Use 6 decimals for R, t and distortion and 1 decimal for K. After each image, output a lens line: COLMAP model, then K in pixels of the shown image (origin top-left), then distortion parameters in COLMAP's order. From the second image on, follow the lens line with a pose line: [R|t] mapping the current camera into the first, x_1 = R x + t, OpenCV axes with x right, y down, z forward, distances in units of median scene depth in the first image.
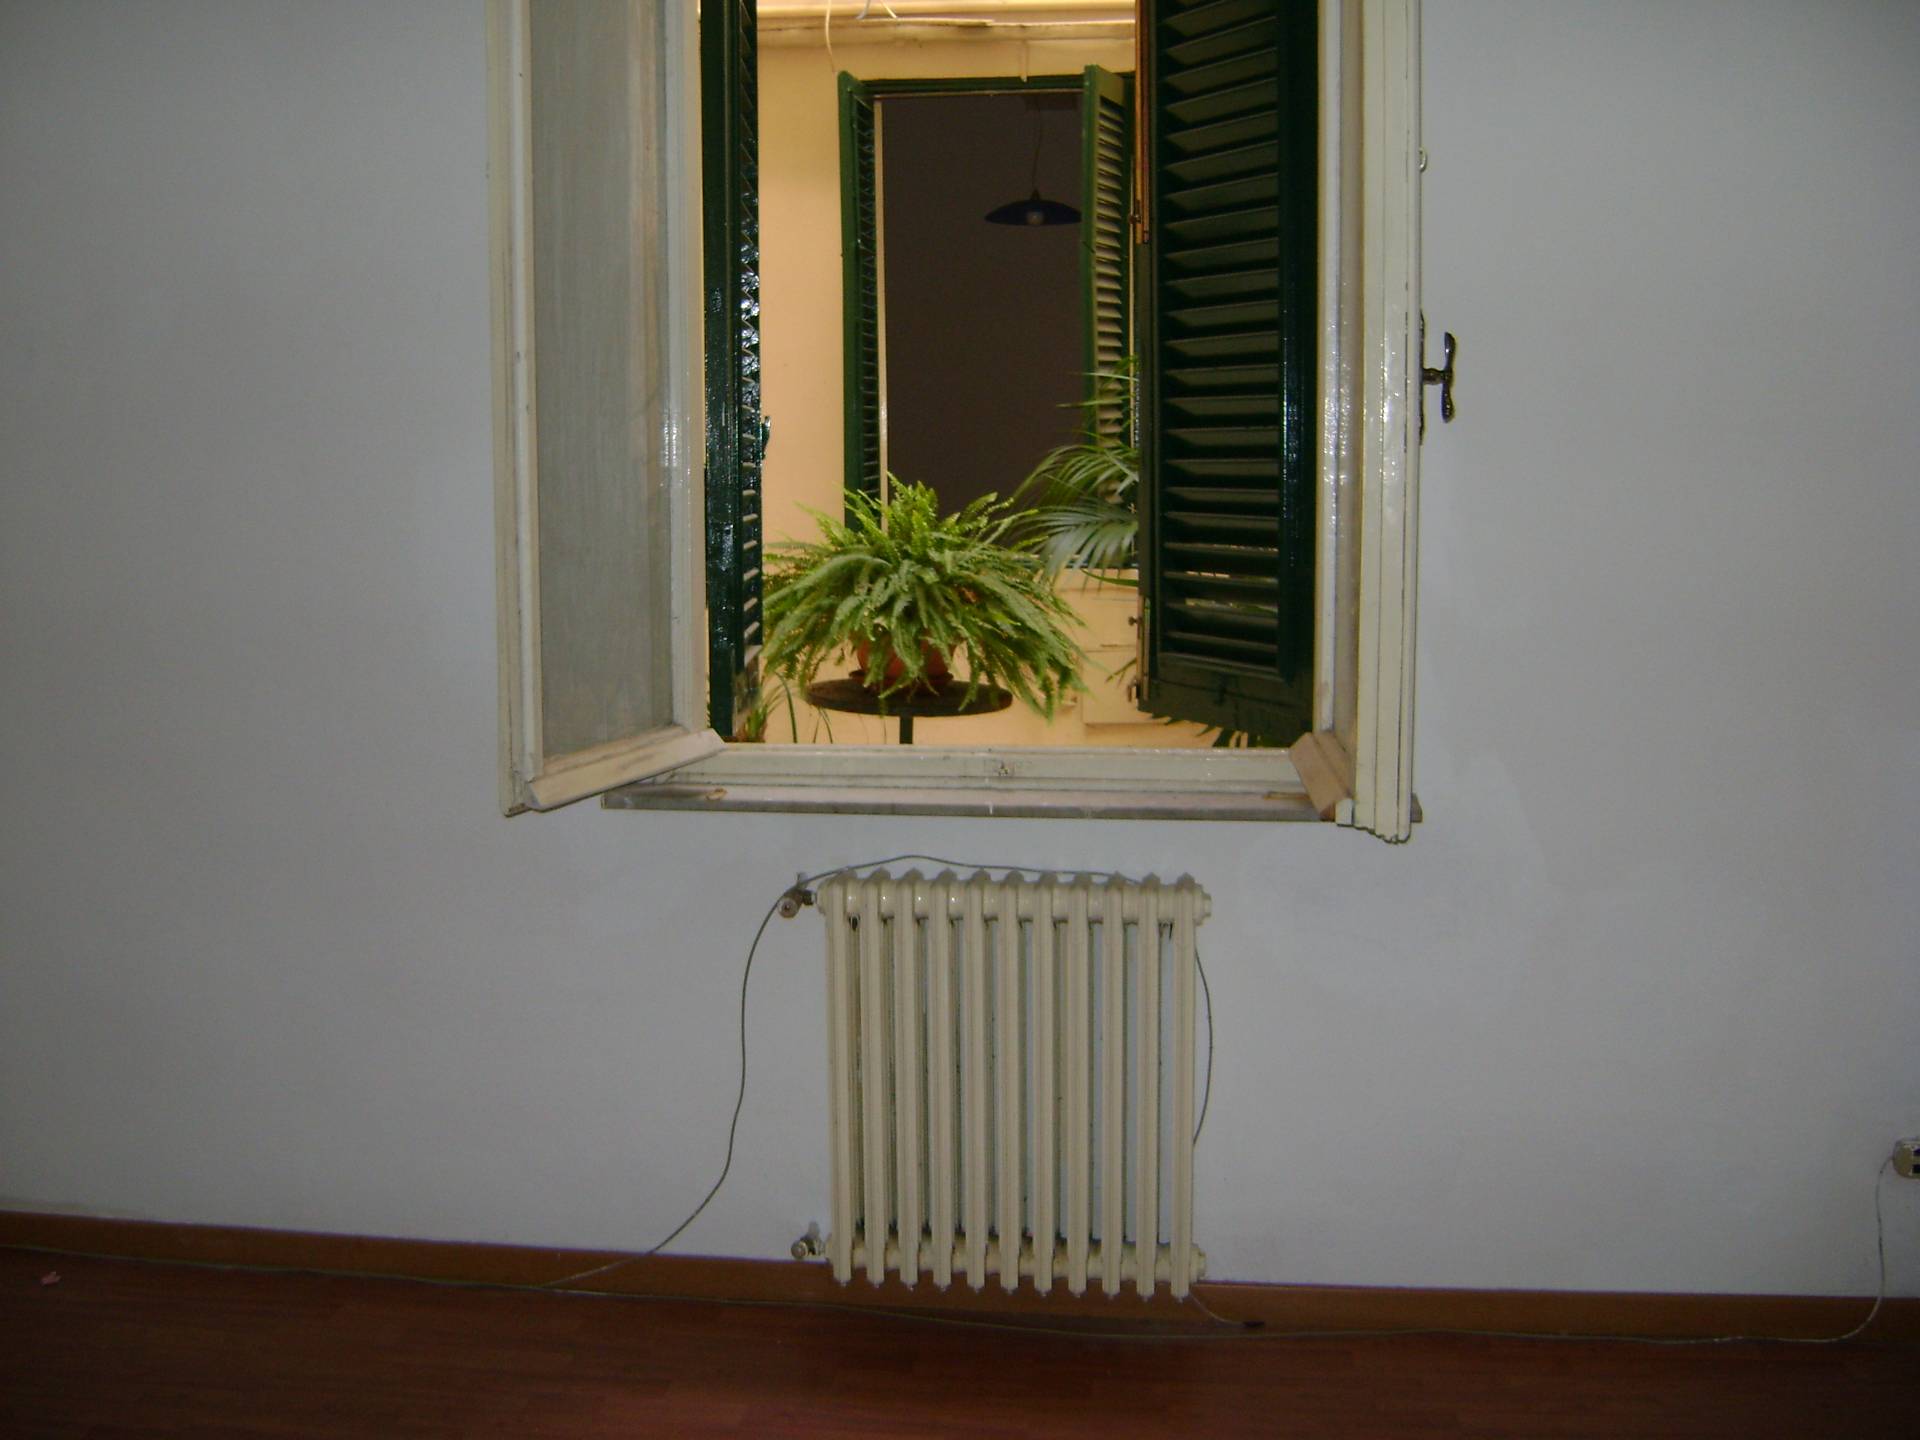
lens RADIAL K [[1982.4, 0, 950.3], [0, 1982.4, 670.9], [0, 0, 1]] dist [-0.135705, 0.026038]
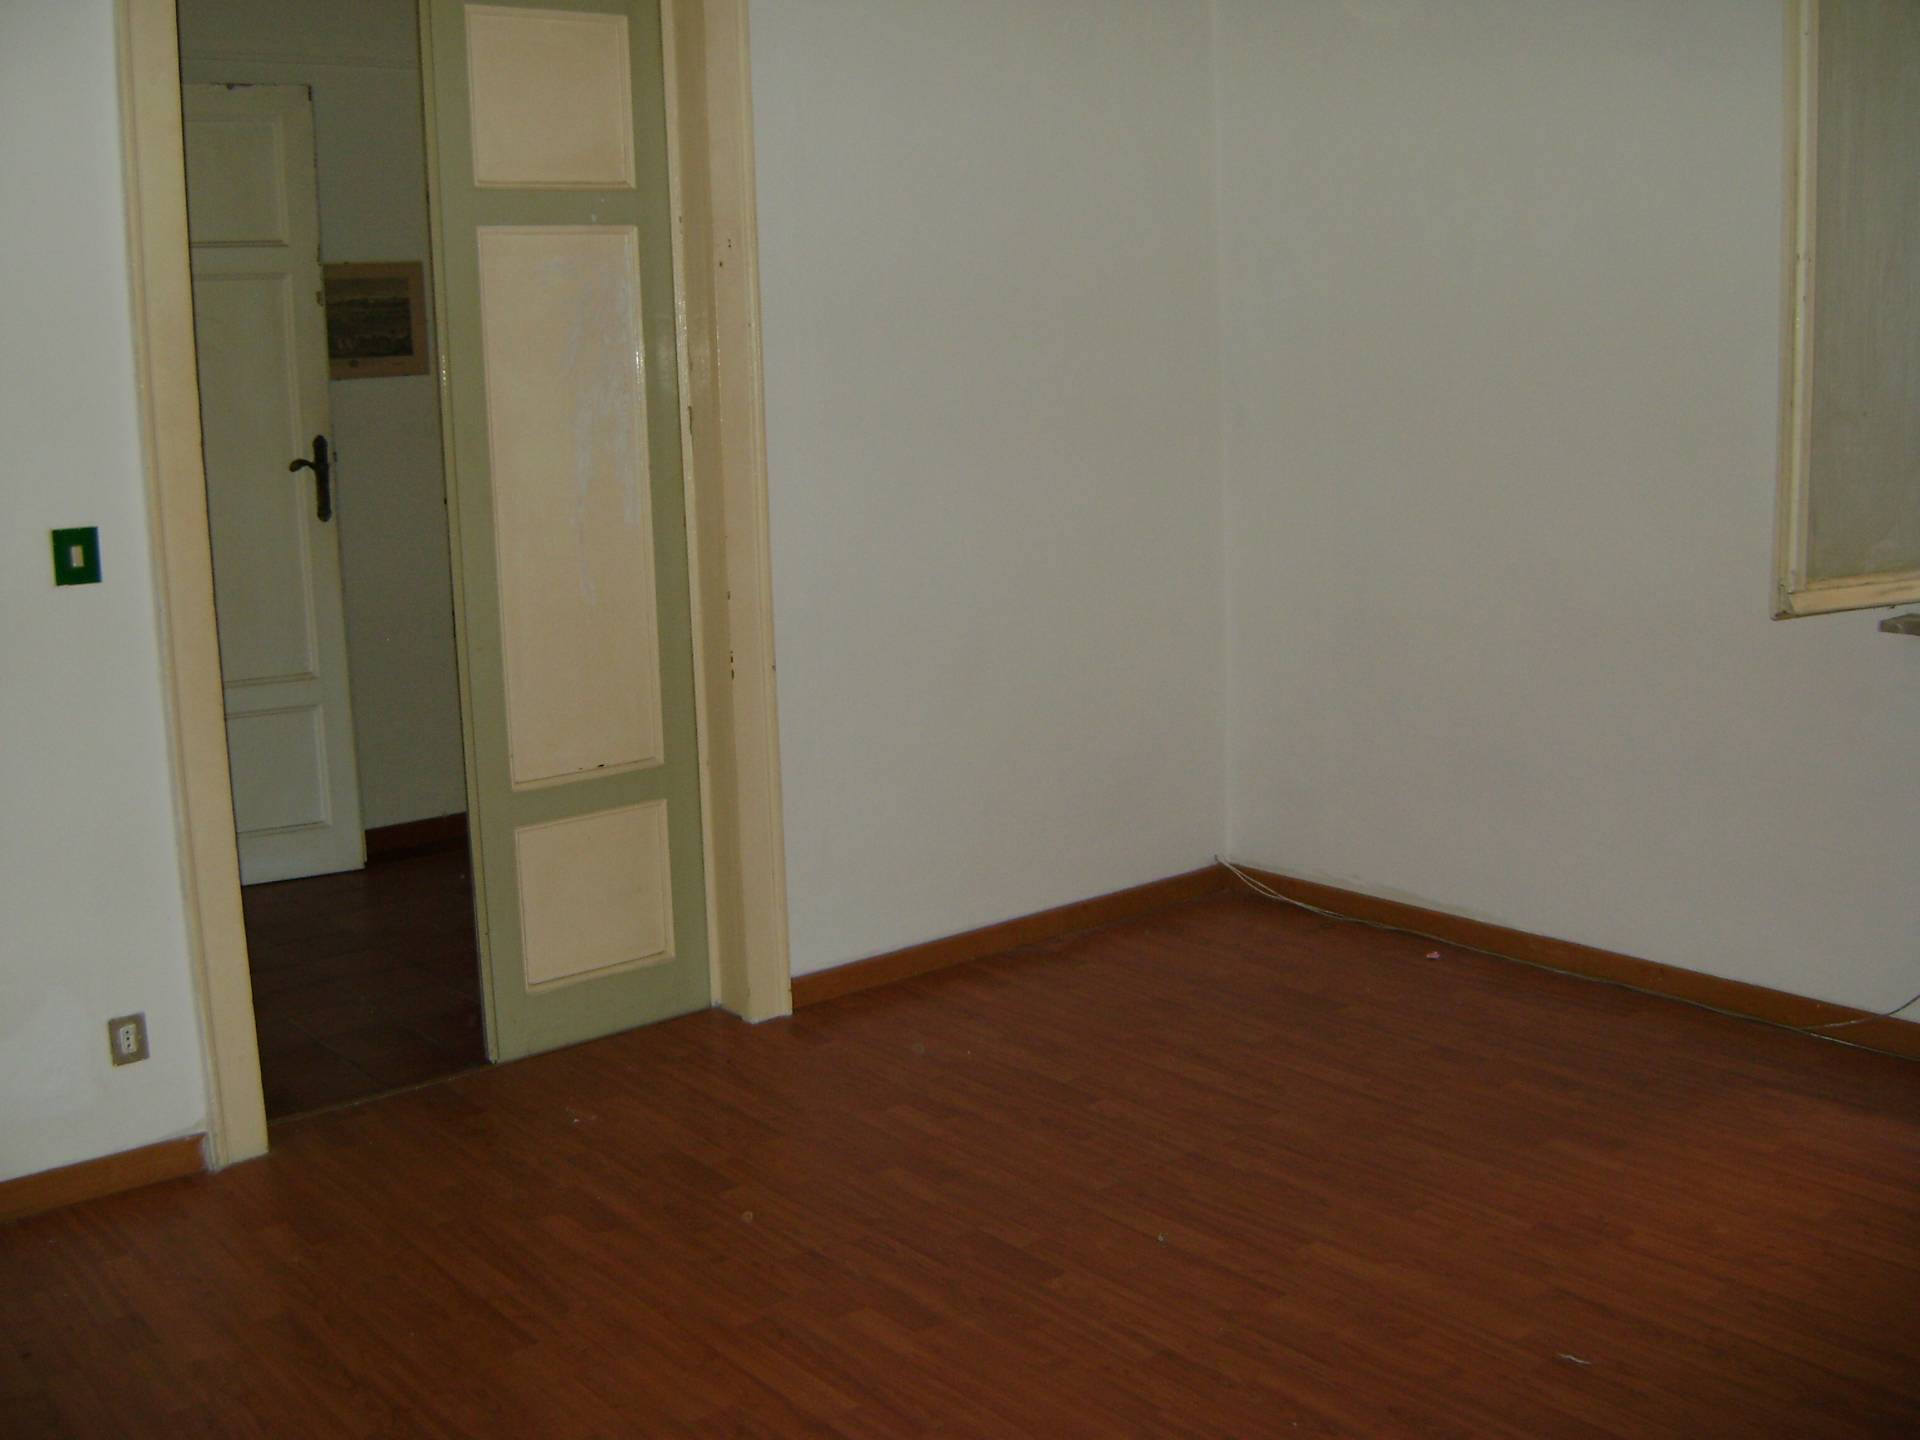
lens RADIAL K [[1982.4, 0, 950.3], [0, 1982.4, 670.9], [0, 0, 1]] dist [-0.135705, 0.026038]
pose [[0.720113, 0.095510, -0.687252, 0.230169], [-0.057491, 0.995288, 0.078079, 0.035491], [0.691471, -0.016715, 0.722211, -0.248203]]
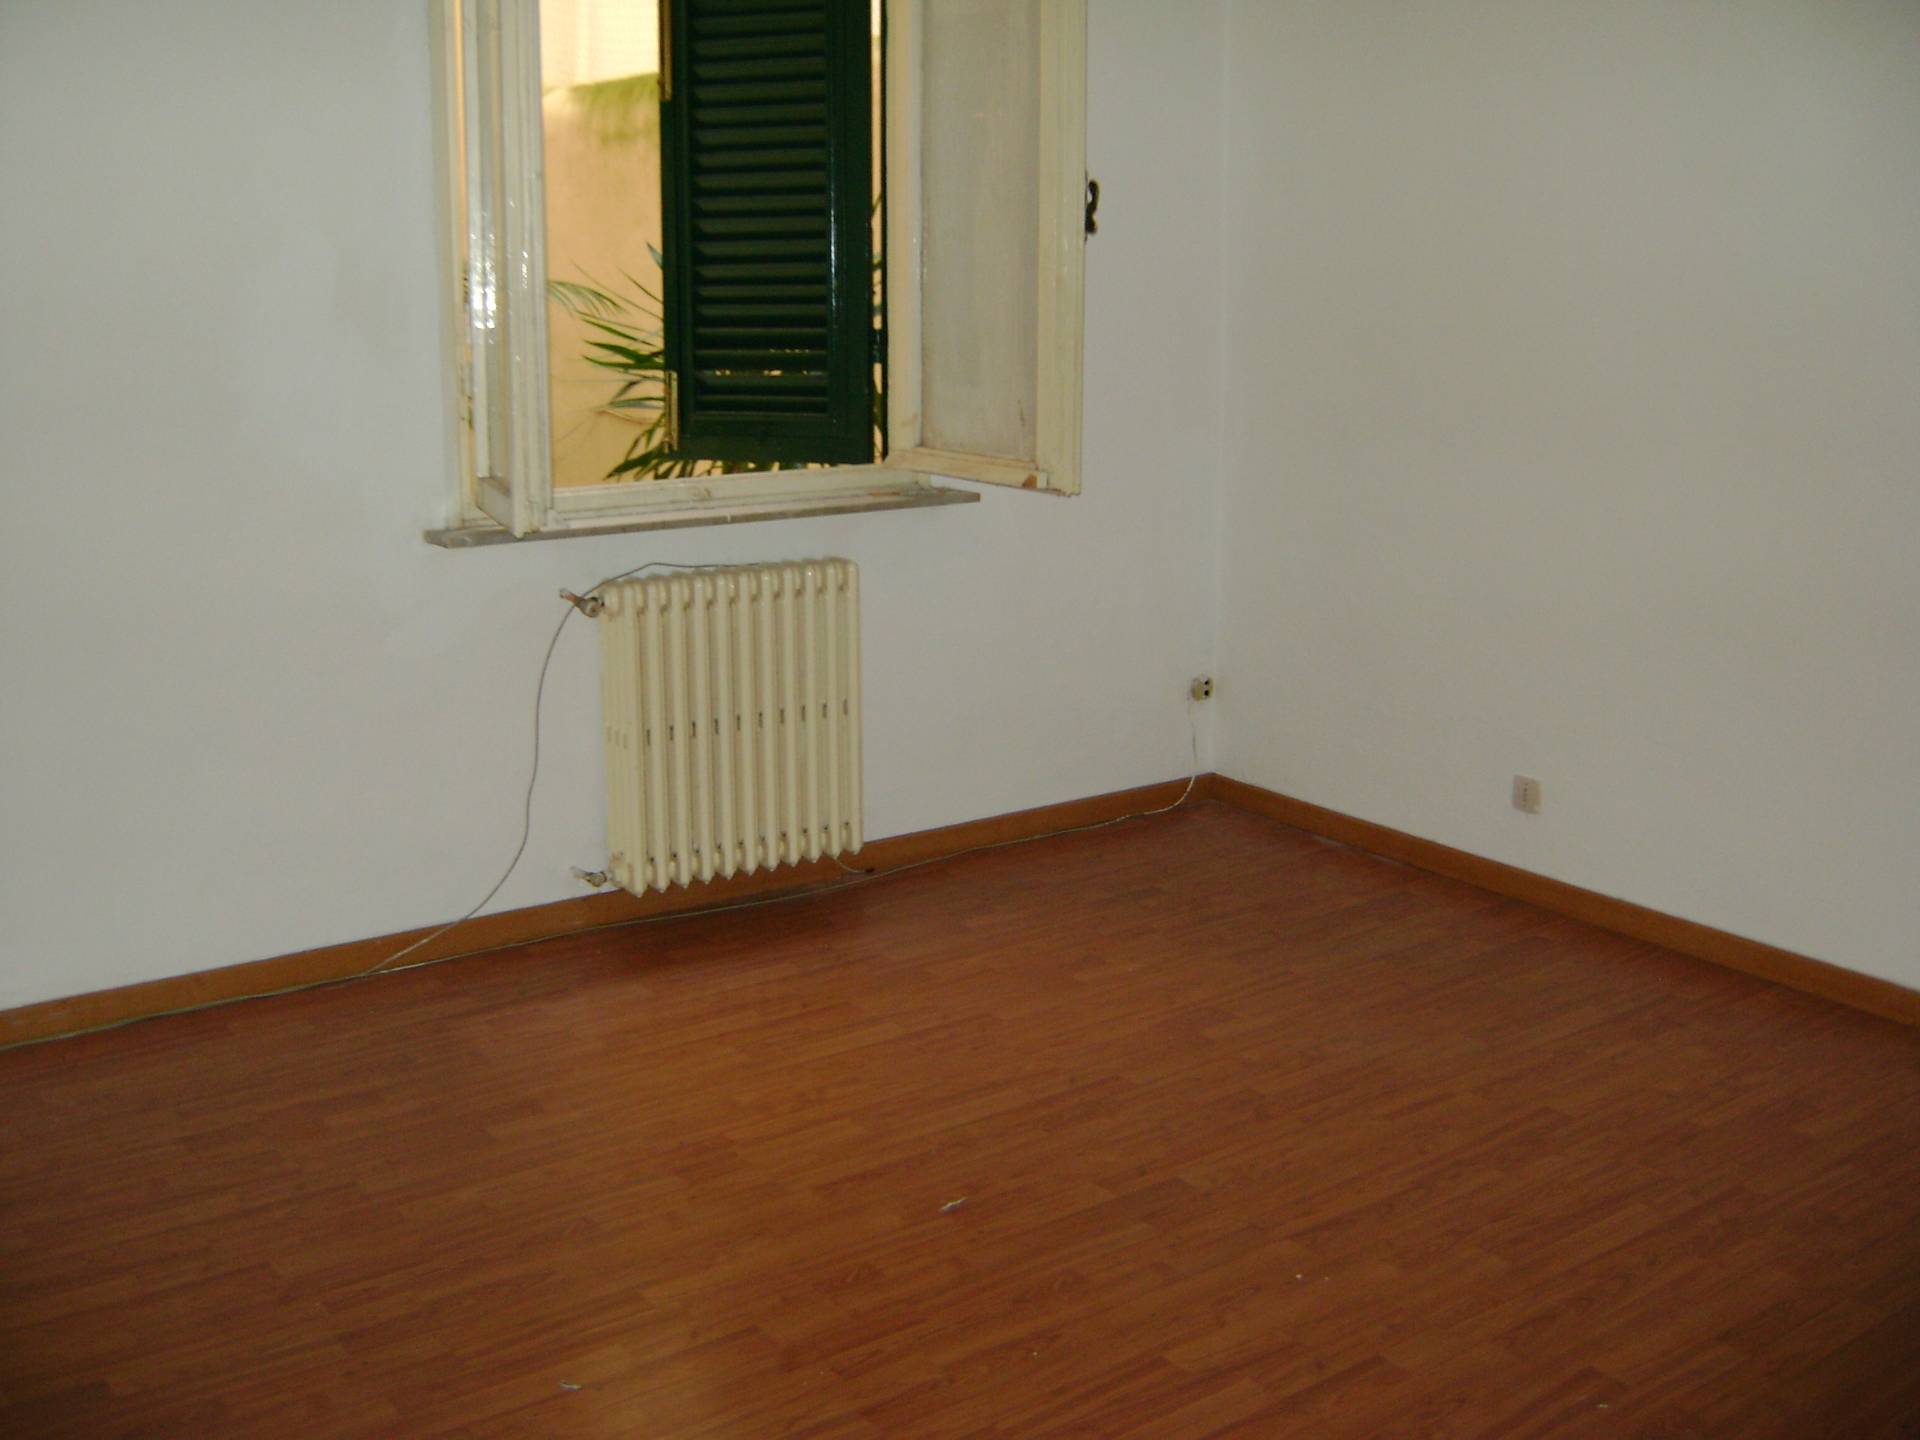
lens RADIAL K [[1982.4, 0, 950.3], [0, 1982.4, 670.9], [0, 0, 1]] dist [-0.135705, 0.026038]
pose [[0.733102, -0.130342, 0.667512, -0.791185], [0.076644, 0.991045, 0.109342, 0.036373], [-0.675786, -0.028999, 0.736527, -0.117073]]
